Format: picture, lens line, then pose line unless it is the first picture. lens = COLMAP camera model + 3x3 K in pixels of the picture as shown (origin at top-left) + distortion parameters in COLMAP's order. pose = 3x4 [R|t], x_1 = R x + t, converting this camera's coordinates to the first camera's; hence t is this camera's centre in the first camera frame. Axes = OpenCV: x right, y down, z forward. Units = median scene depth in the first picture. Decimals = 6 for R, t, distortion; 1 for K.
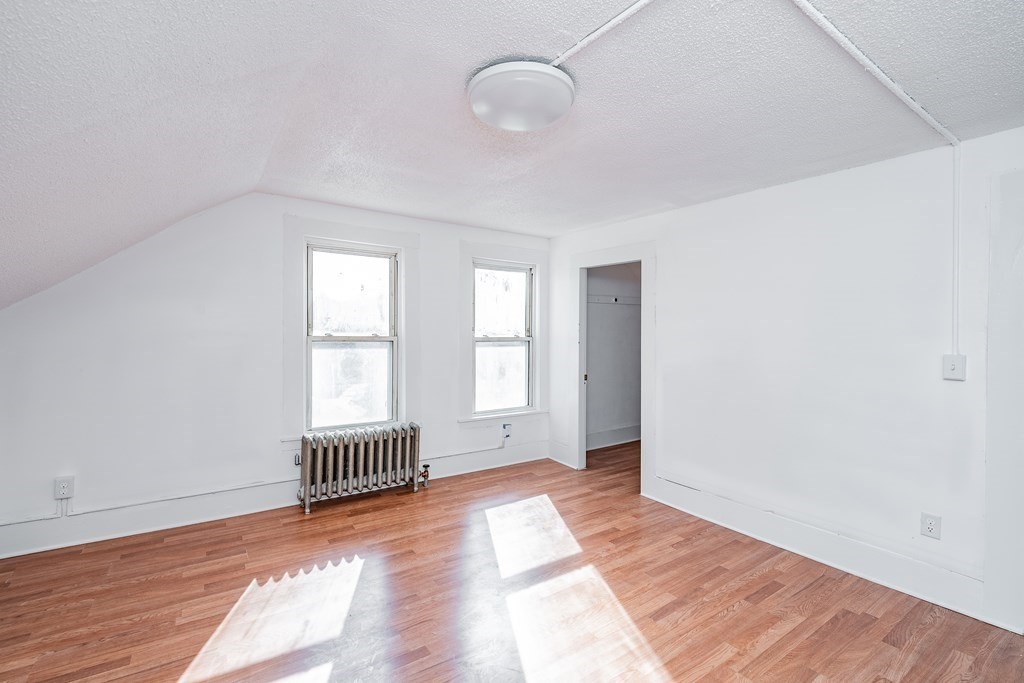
lens RADIAL K [[445.0, 0, 509.3], [0, 445.0, 336.4], [0, 0, 1]] dist [0.000677, 0.000113]
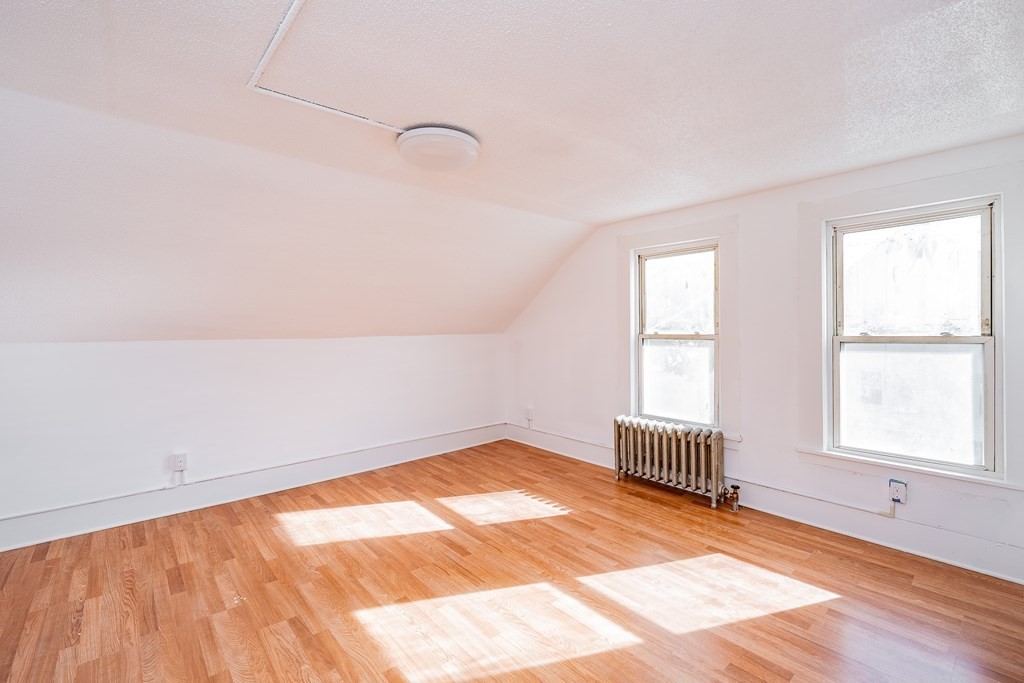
lens RADIAL K [[445.0, 0, 509.7], [0, 445.0, 337.2], [0, 0, 1]] dist [0.000677, 0.000113]
pose [[0.132870, 0.004625, -0.991123, 0.680650], [-0.005171, 0.999979, 0.003973, 0.004704], [0.991120, 0.004597, 0.132891, 0.522784]]
